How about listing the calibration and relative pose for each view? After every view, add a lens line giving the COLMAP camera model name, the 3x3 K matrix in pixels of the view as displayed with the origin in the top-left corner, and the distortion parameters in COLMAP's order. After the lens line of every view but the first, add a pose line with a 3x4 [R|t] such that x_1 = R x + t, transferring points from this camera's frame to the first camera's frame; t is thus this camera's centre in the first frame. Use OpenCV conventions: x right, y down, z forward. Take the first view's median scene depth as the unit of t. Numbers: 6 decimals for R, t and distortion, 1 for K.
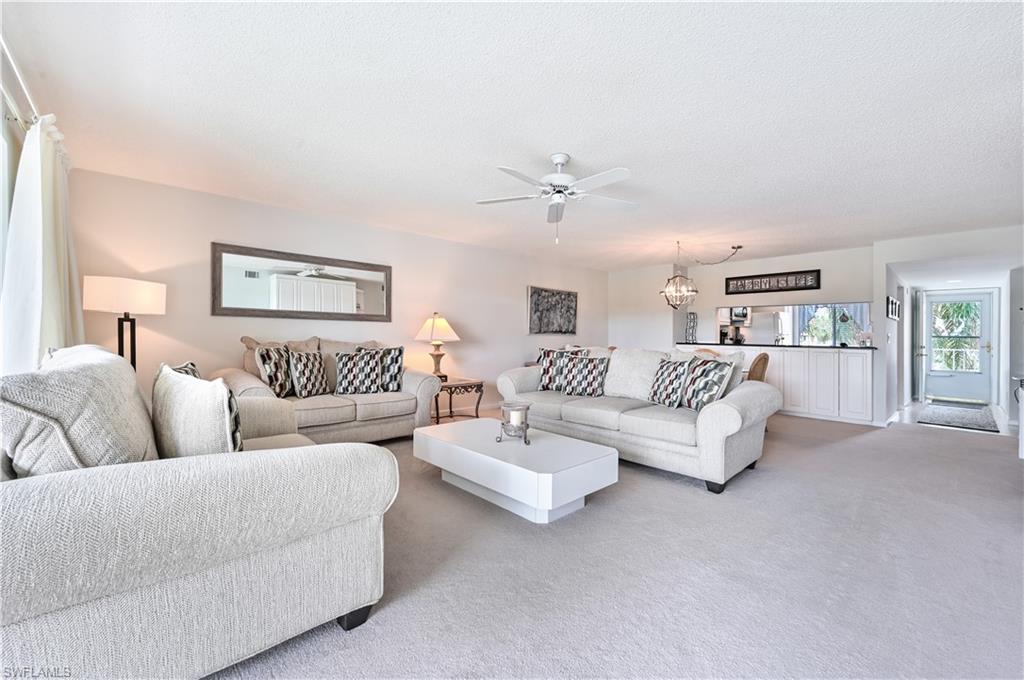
lens RADIAL K [[413.7, 0, 513.9], [0, 413.7, 328.0], [0, 0, 1]] dist [-0.001184, -0.000190]
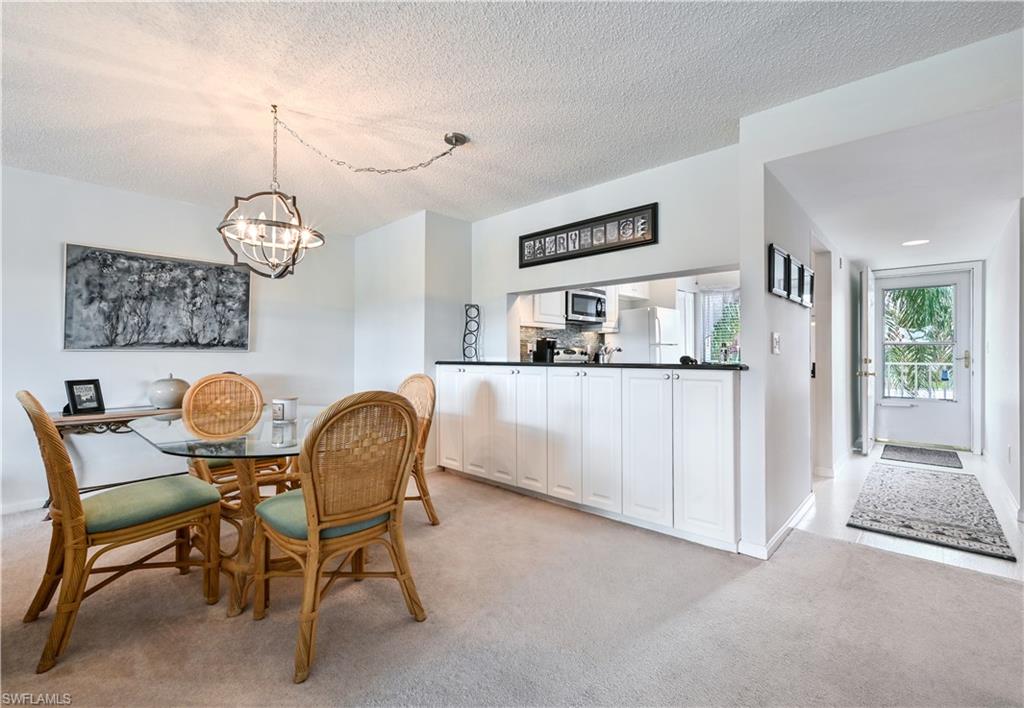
lens RADIAL K [[446.8, 0, 526.7], [0, 446.8, 347.2], [0, 0, 1]] dist [-0.001371, 0.000716]
pose [[0.994888, -0.015837, 0.099737, 0.472203], [0.015530, 0.999872, 0.003849, 0.017763], [-0.099786, -0.002281, 0.995006, 0.442445]]
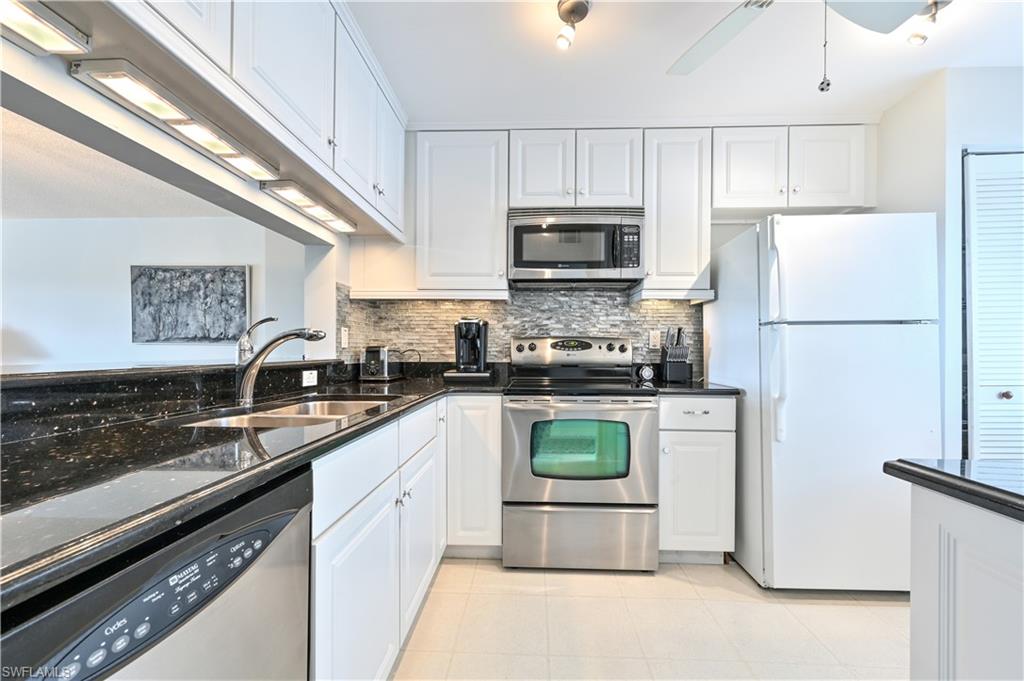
lens RADIAL K [[415.9, 0, 524.0], [0, 415.9, 353.8], [0, 0, 1]] dist [-0.009675, 0.000150]
pose [[0.711406, -0.001500, -0.702779, 0.856085], [0.017737, 0.999718, 0.015821, 0.030430], [0.702557, -0.023720, 0.711232, 0.931147]]
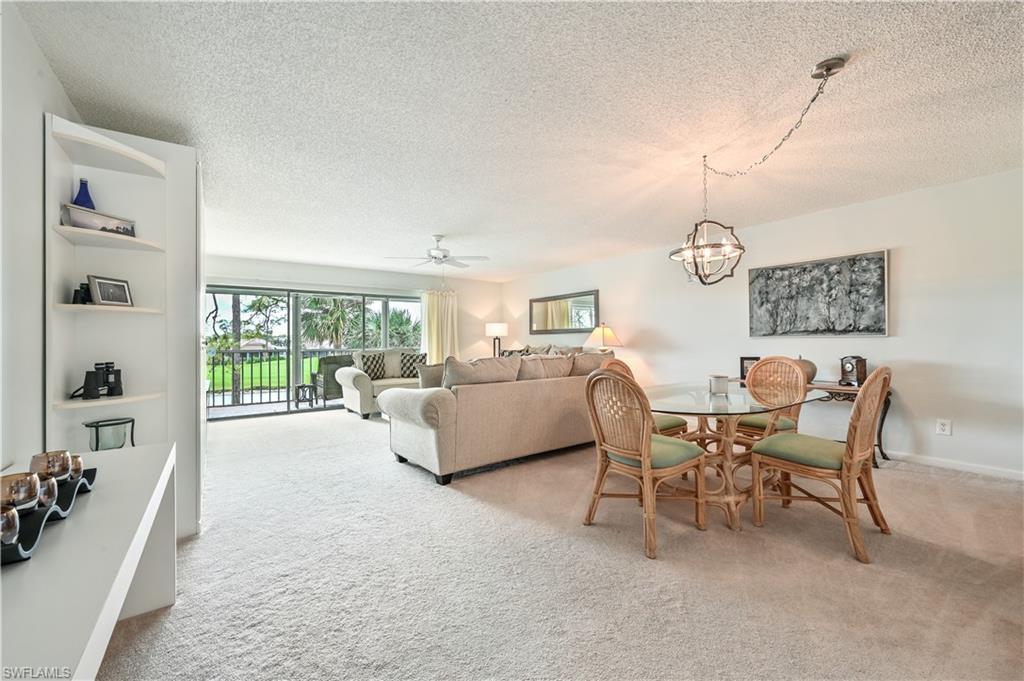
lens RADIAL K [[413.2, 0, 516.9], [0, 413.2, 340.9], [0, 0, 1]] dist [-0.002218, 0.000018]
pose [[-0.115826, -0.015015, -0.993156, 0.754879], [0.030402, 0.999364, -0.018655, 0.021446], [0.992804, -0.032355, -0.115296, 0.655155]]
